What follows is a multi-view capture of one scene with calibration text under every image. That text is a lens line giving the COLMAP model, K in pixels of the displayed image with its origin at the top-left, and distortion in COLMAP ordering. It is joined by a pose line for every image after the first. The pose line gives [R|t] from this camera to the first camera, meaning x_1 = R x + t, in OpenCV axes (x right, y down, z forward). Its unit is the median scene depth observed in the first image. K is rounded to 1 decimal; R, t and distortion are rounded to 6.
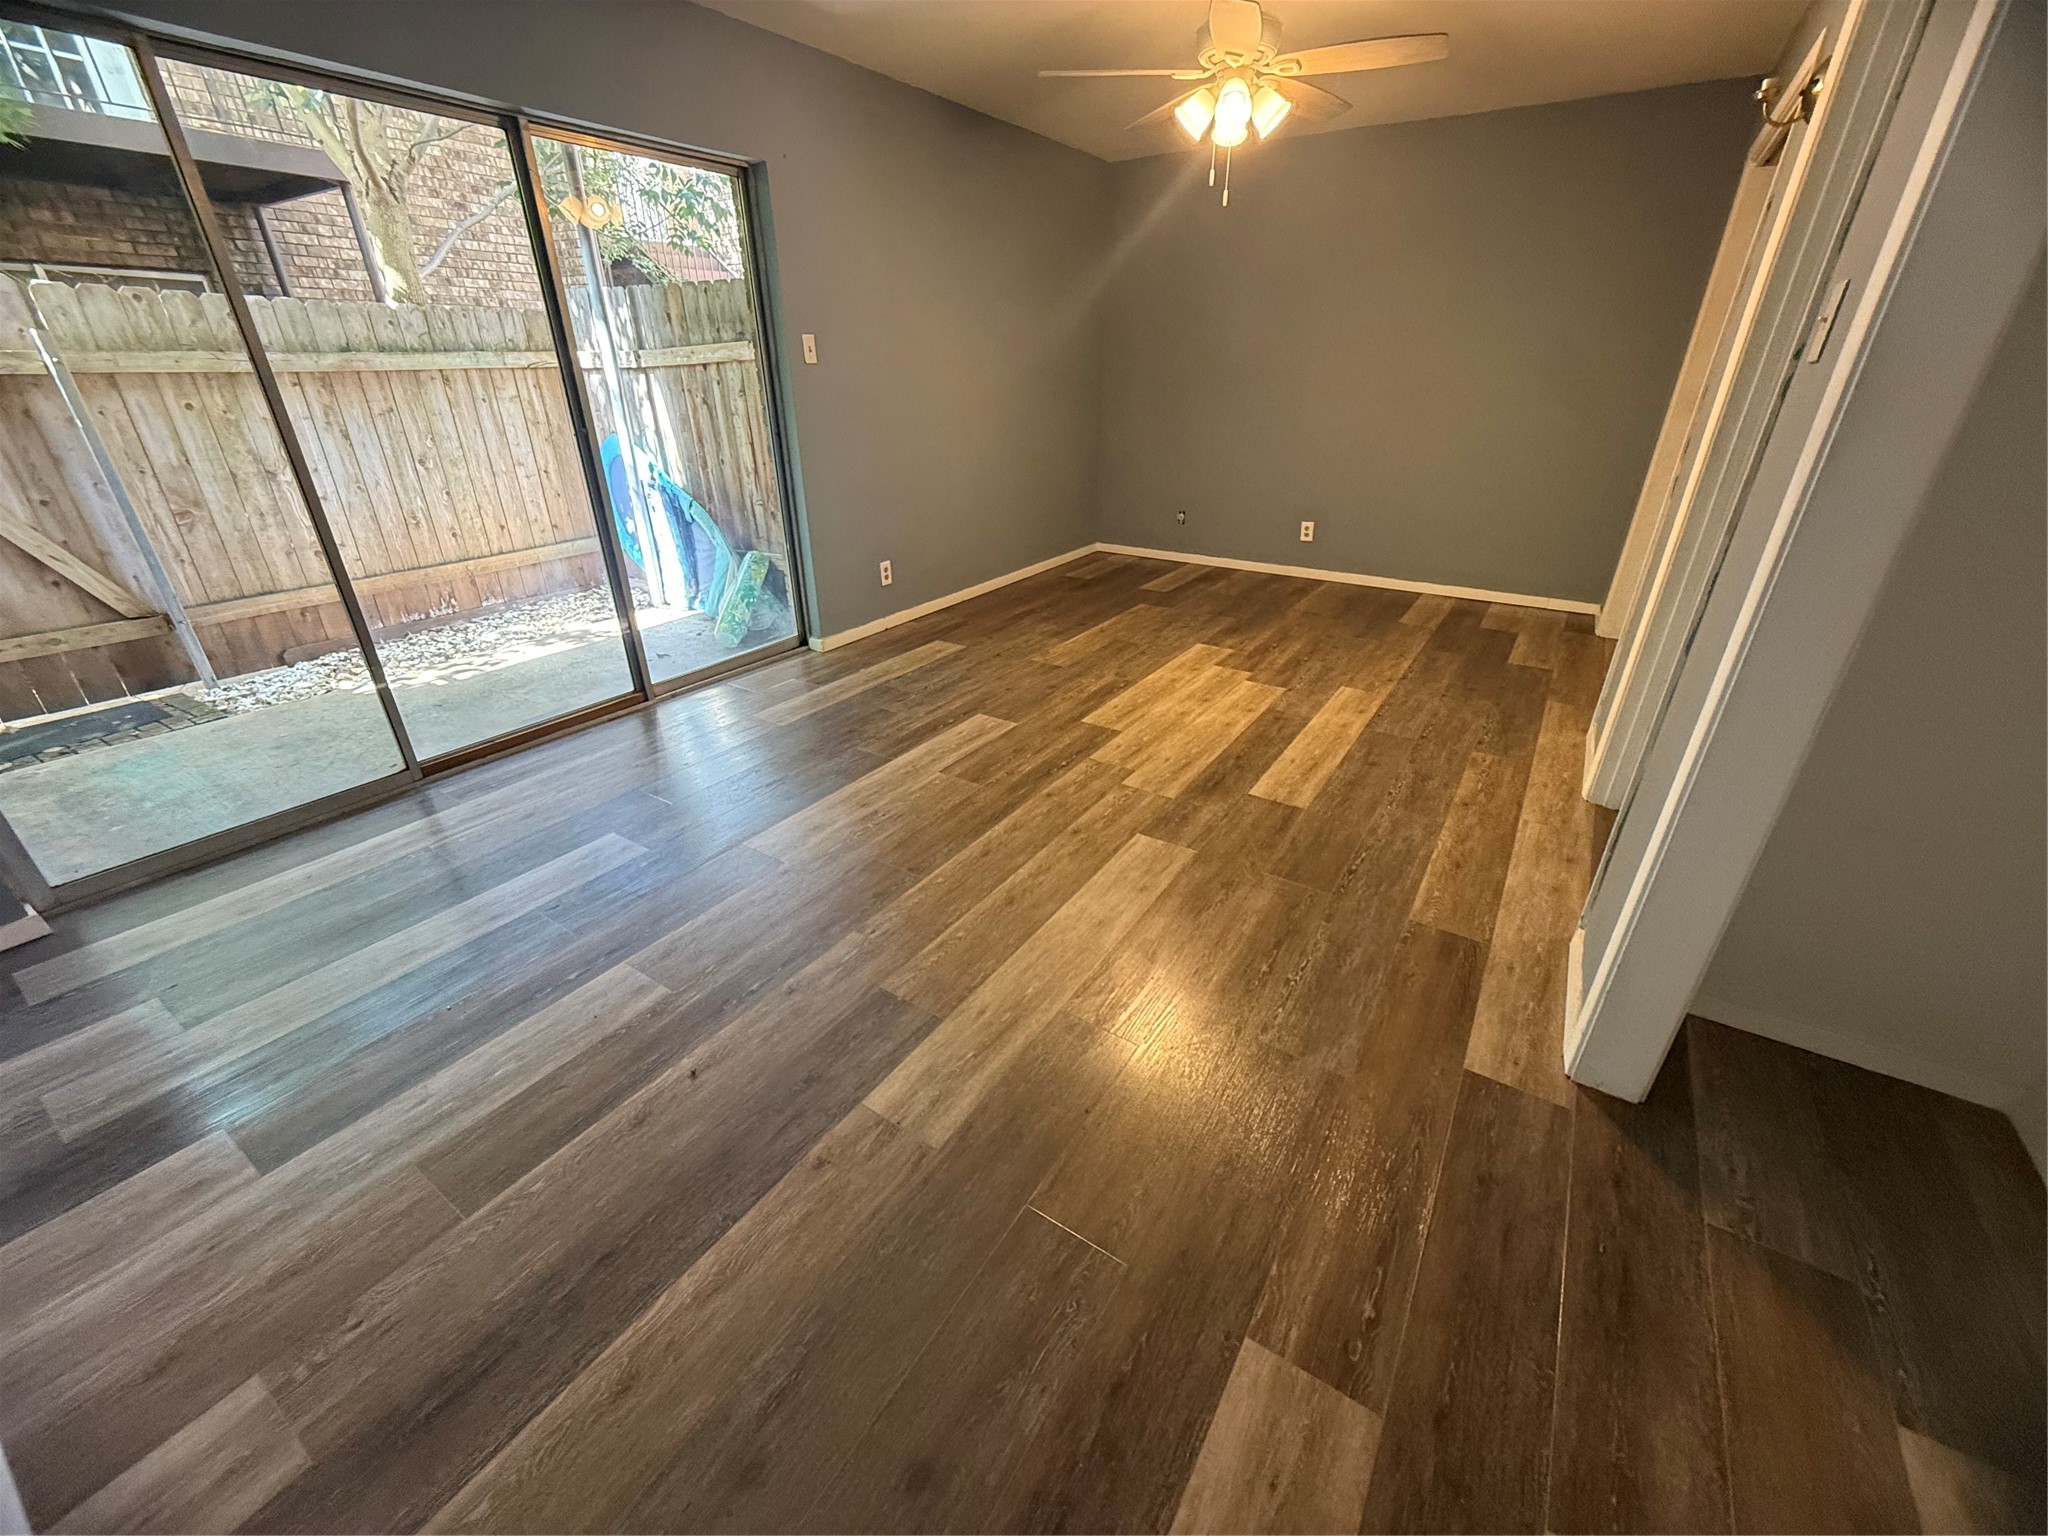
lens RADIAL K [[816.8, 0, 1031.8], [0, 816.8, 768.8], [0, 0, 1]] dist [0.000040, 0.000035]
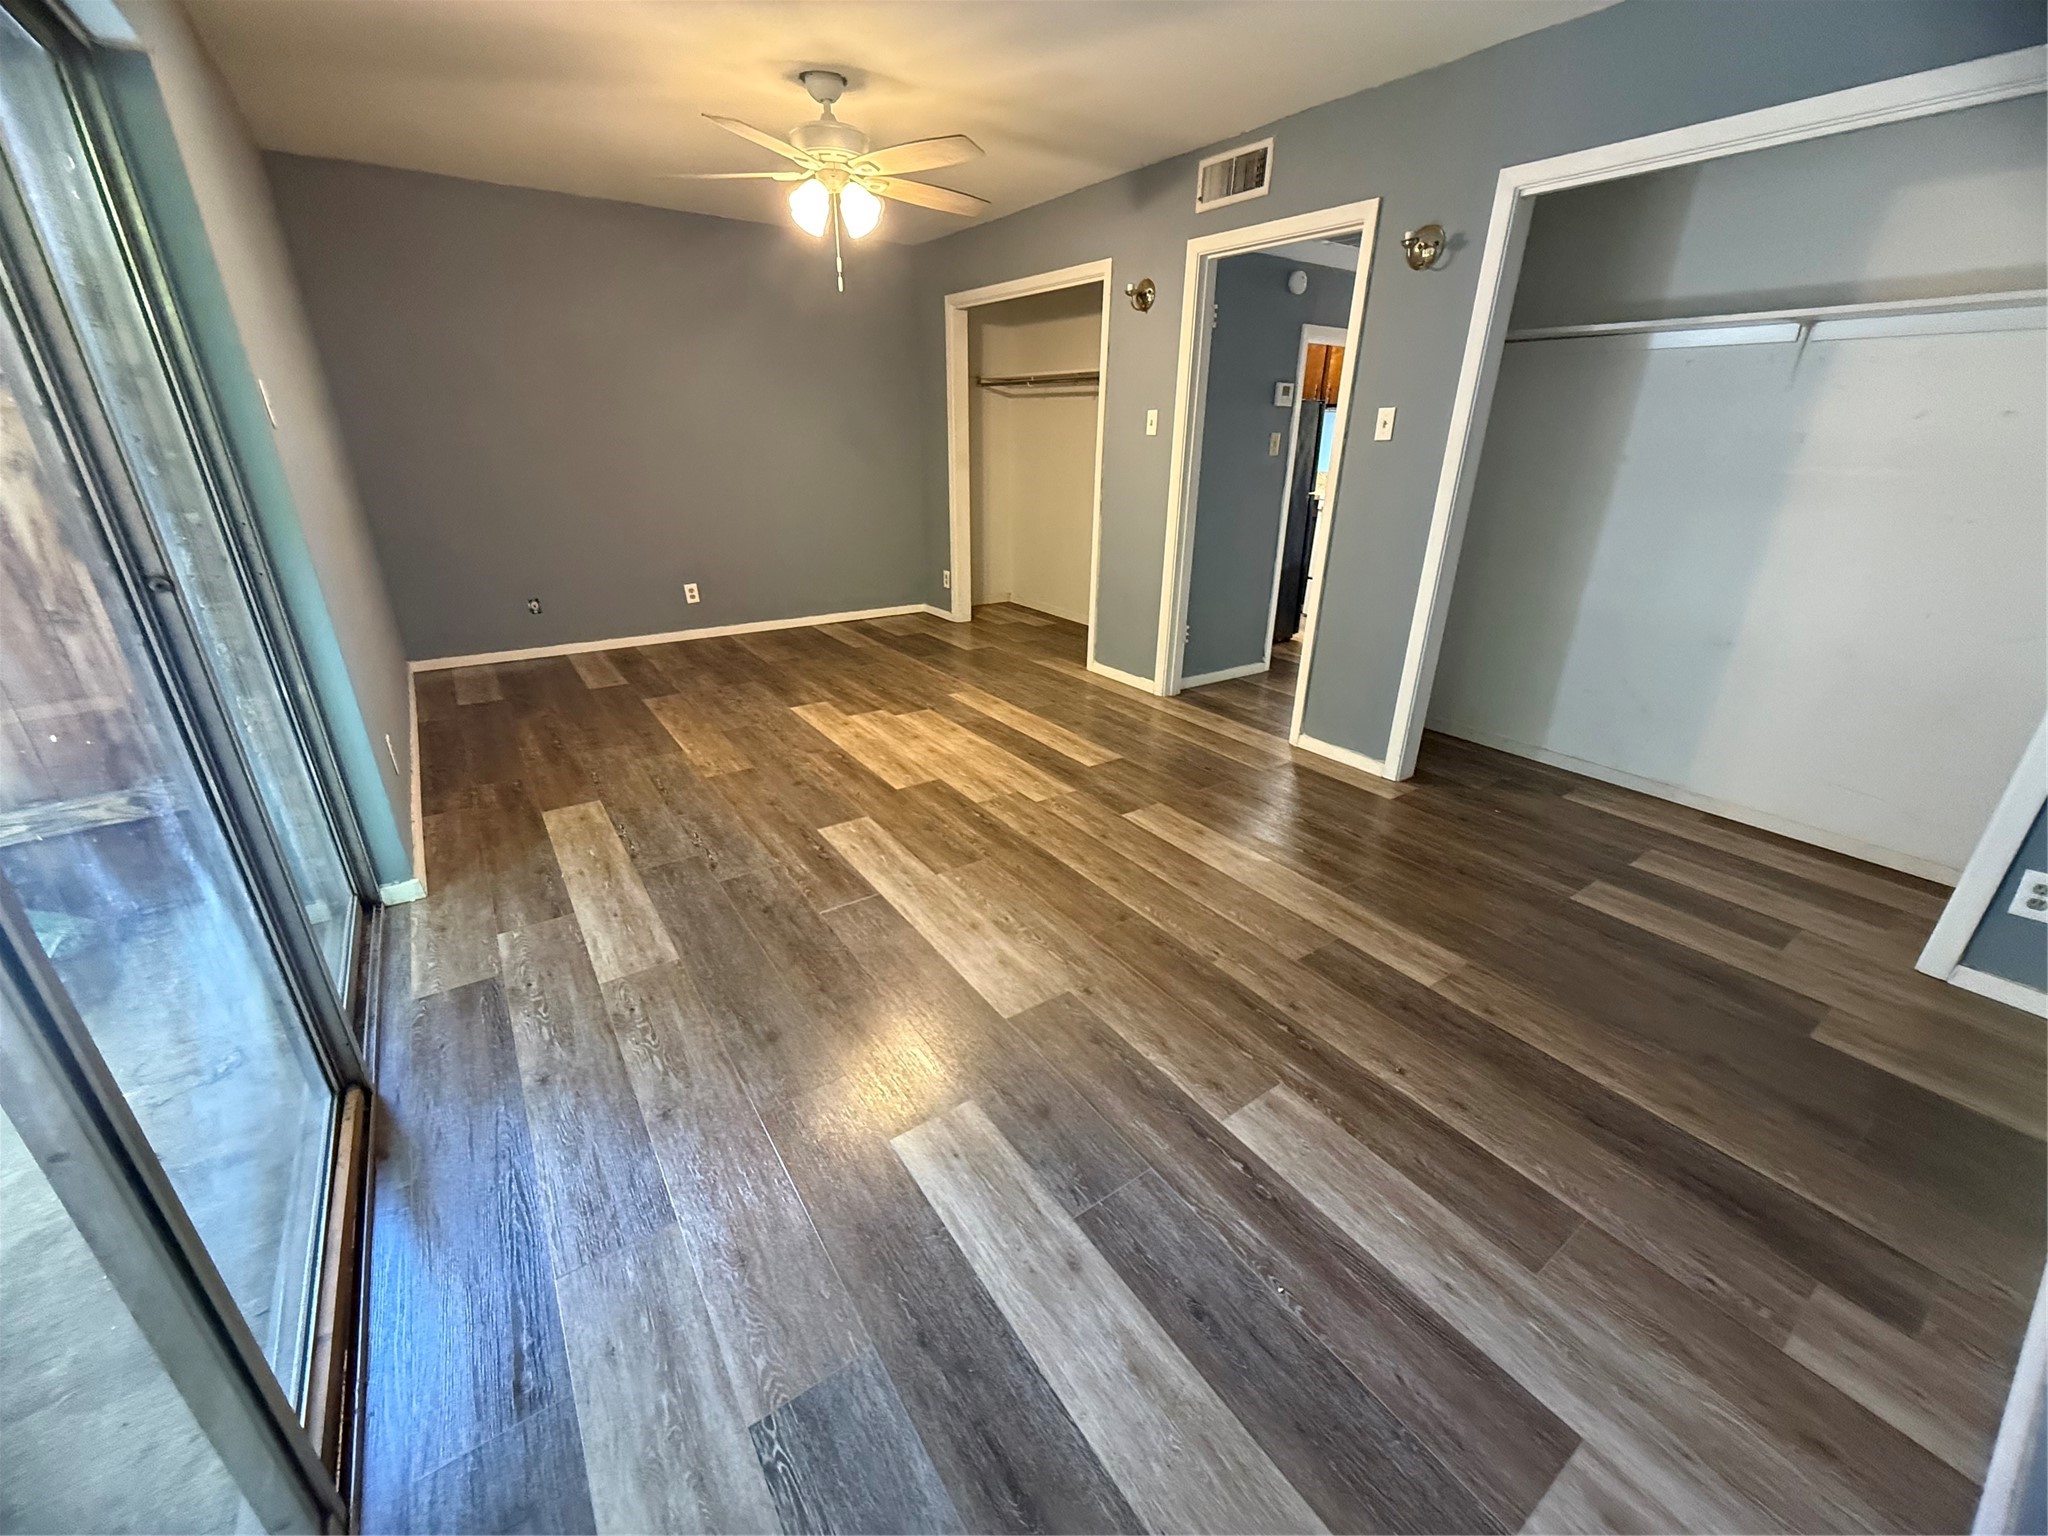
lens RADIAL K [[816.8, 0, 1031.8], [0, 816.8, 768.8], [0, 0, 1]] dist [0.000040, 0.000035]
pose [[0.370306, -0.351062, 0.860017, -0.573658], [0.401115, 0.895501, 0.192835, -0.164567], [-0.837842, 0.273558, 0.472426, 0.320725]]
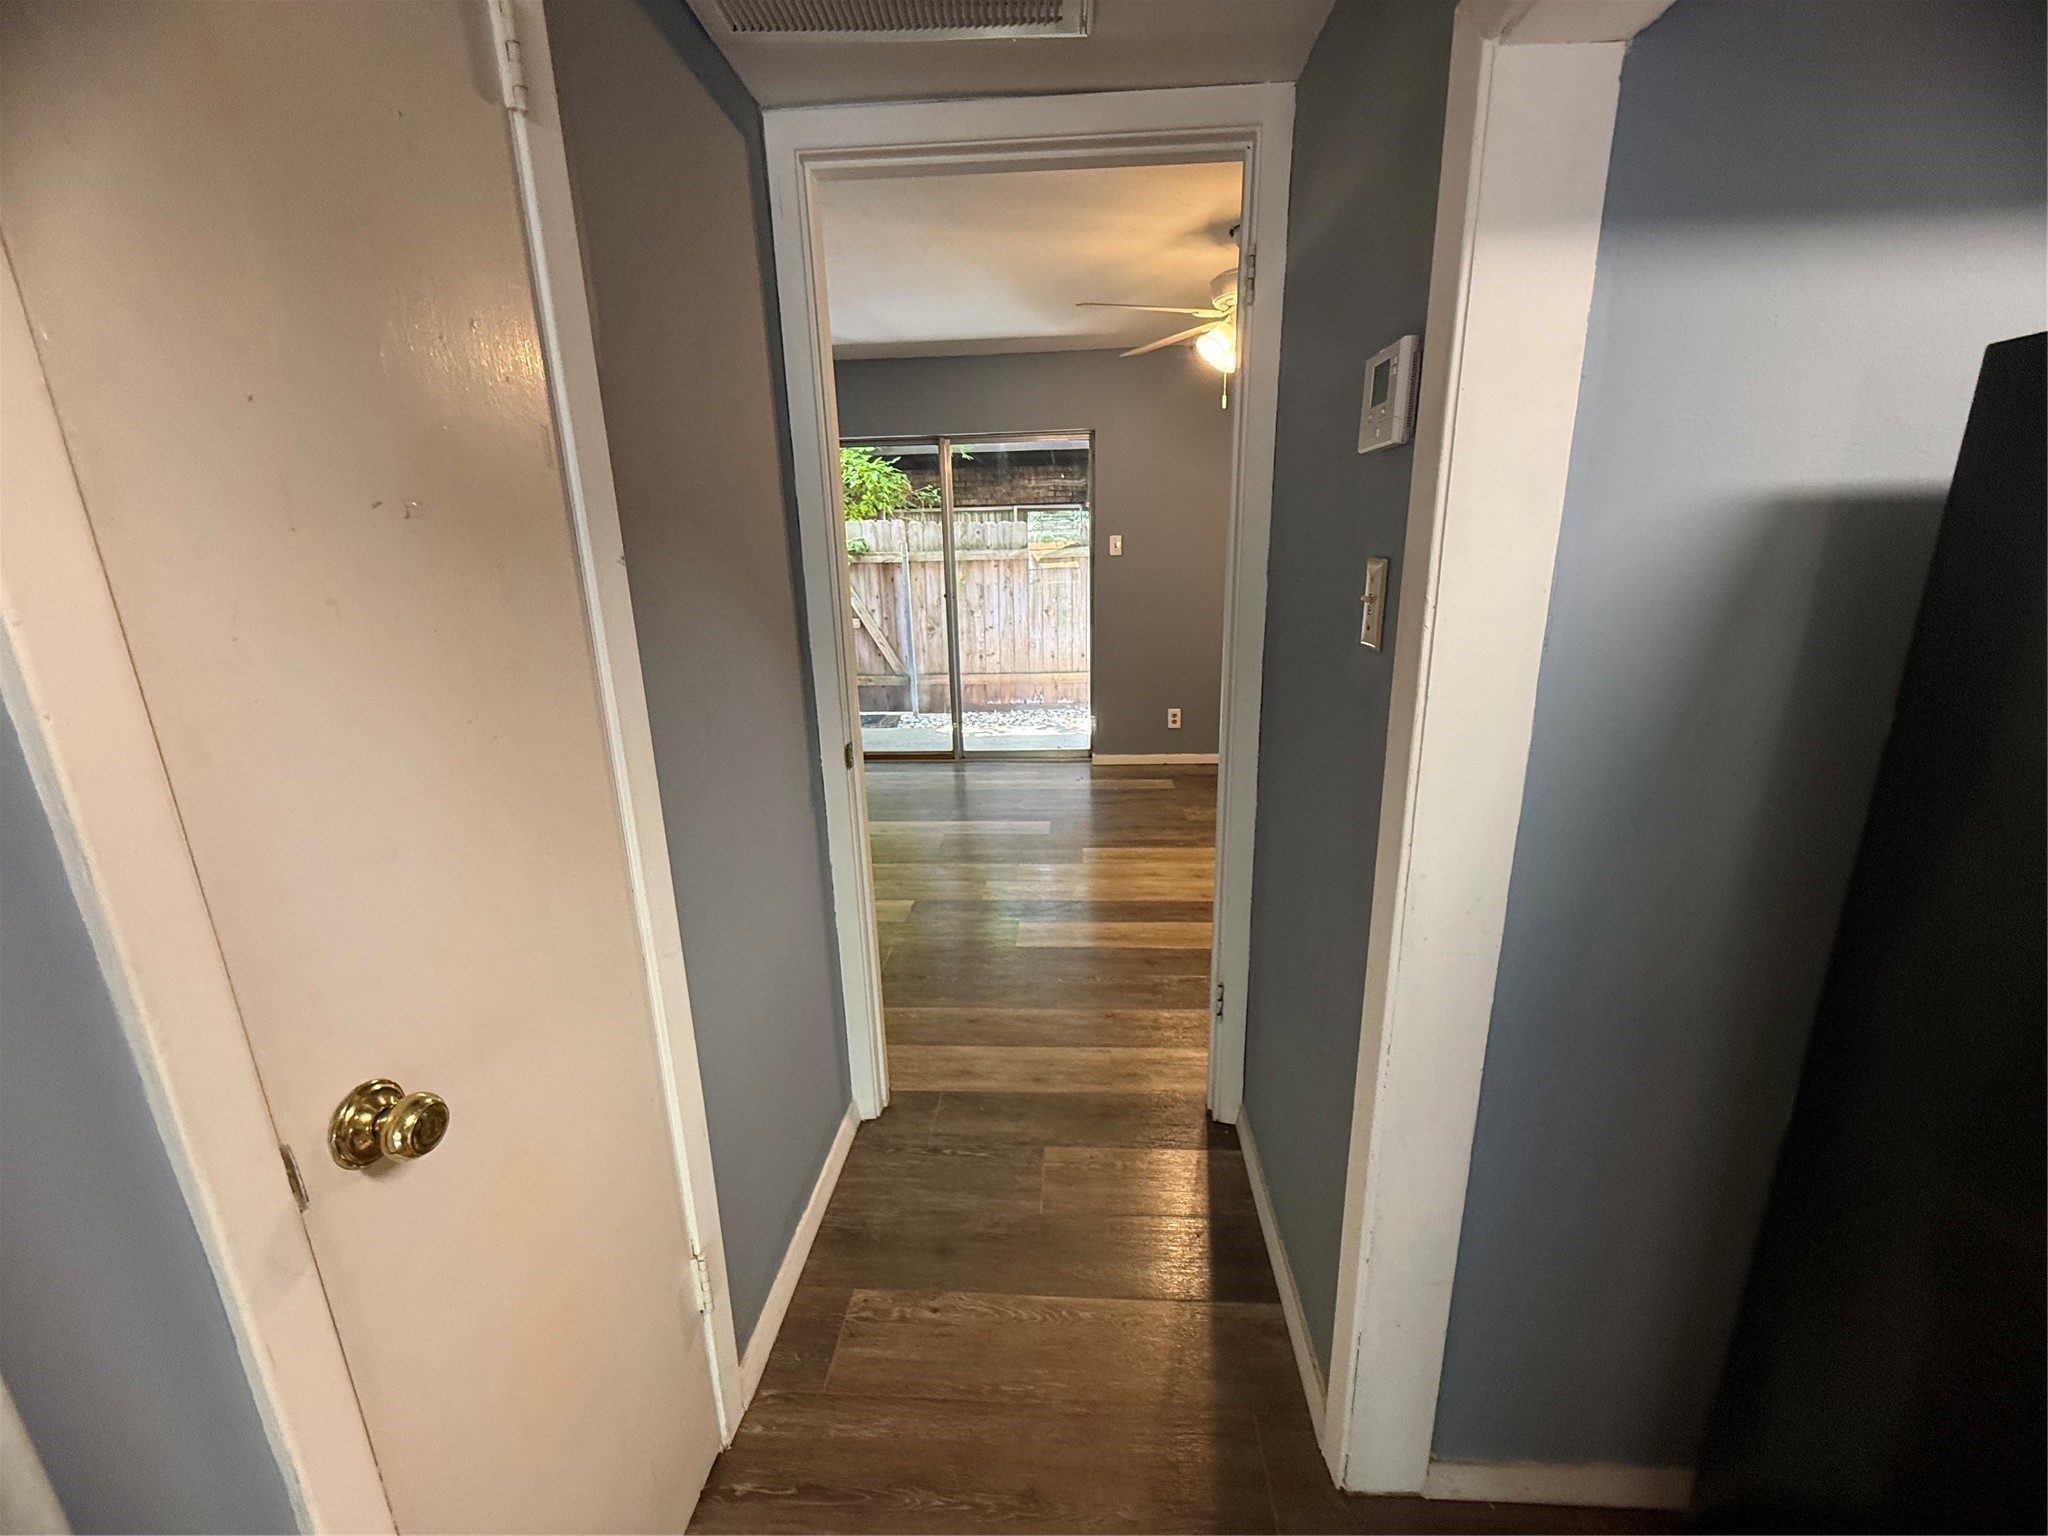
lens RADIAL K [[816.8, 0, 1031.8], [0, 816.8, 768.8], [0, 0, 1]] dist [0.000040, 0.000035]
pose [[0.497814, 0.214061, -0.840452, 0.774795], [-0.366948, 0.930036, 0.019528, -0.127641], [0.785831, 0.298681, 0.541534, 0.236839]]
